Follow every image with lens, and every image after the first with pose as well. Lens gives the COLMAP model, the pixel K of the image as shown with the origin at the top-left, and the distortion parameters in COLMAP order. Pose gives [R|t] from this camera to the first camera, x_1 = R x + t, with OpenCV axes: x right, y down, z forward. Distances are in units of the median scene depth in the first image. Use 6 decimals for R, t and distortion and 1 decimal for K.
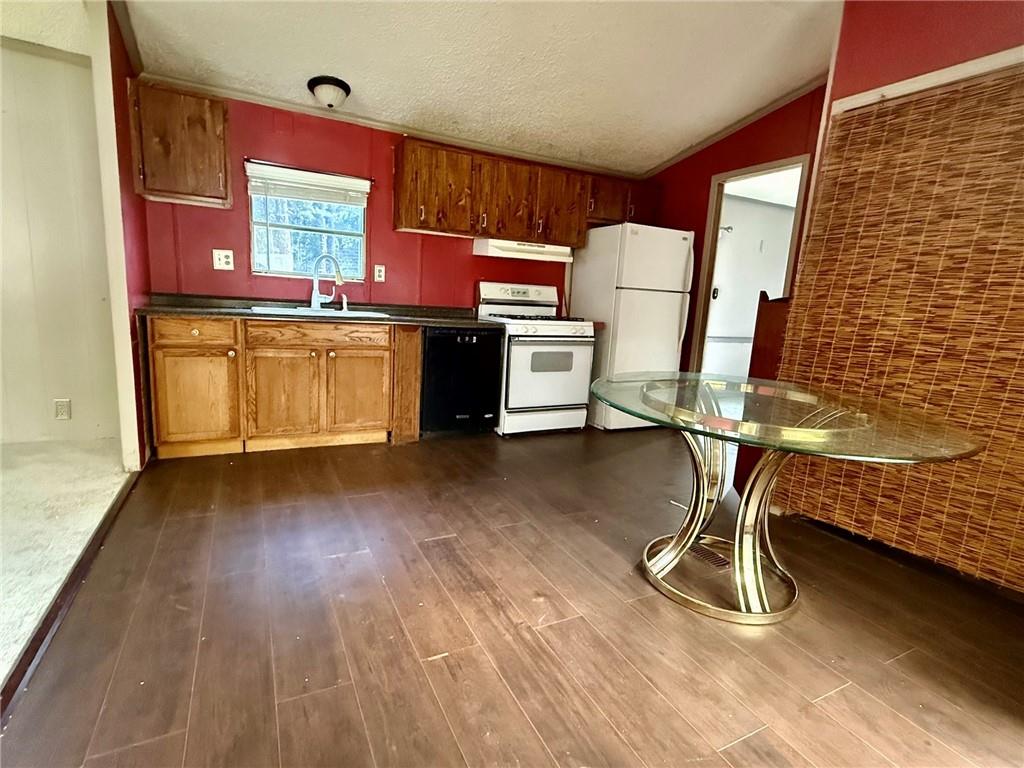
lens RADIAL K [[510.8, 0, 512.0], [0, 510.8, 384.0], [0, 0, 1]] dist [0.002095, -0.005643]
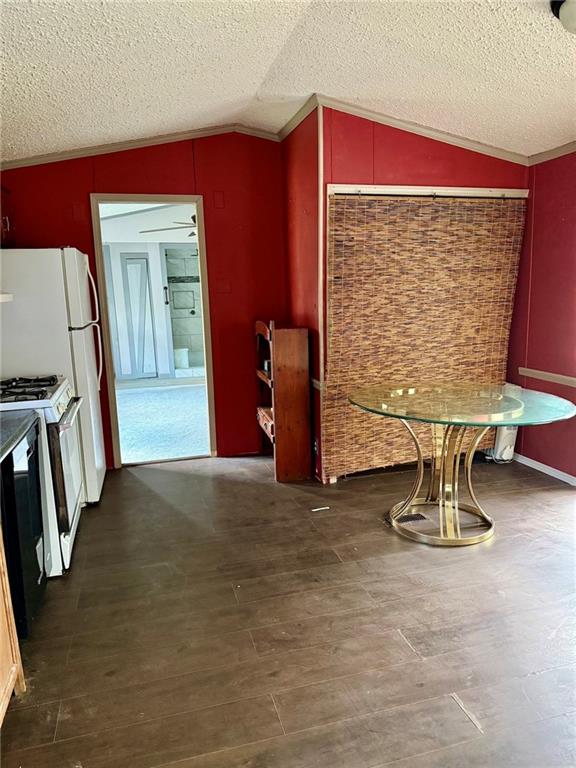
lens RADIAL K [[538.1, 0, 288.0], [0, 538.1, 384.0], [0, 0, 1]] dist [0.086553, -0.143628]
pose [[0.196957, -0.234690, 0.951908, -0.964718], [0.204706, 0.959370, 0.194175, -0.355601], [-0.958803, 0.156617, 0.236998, 0.873959]]
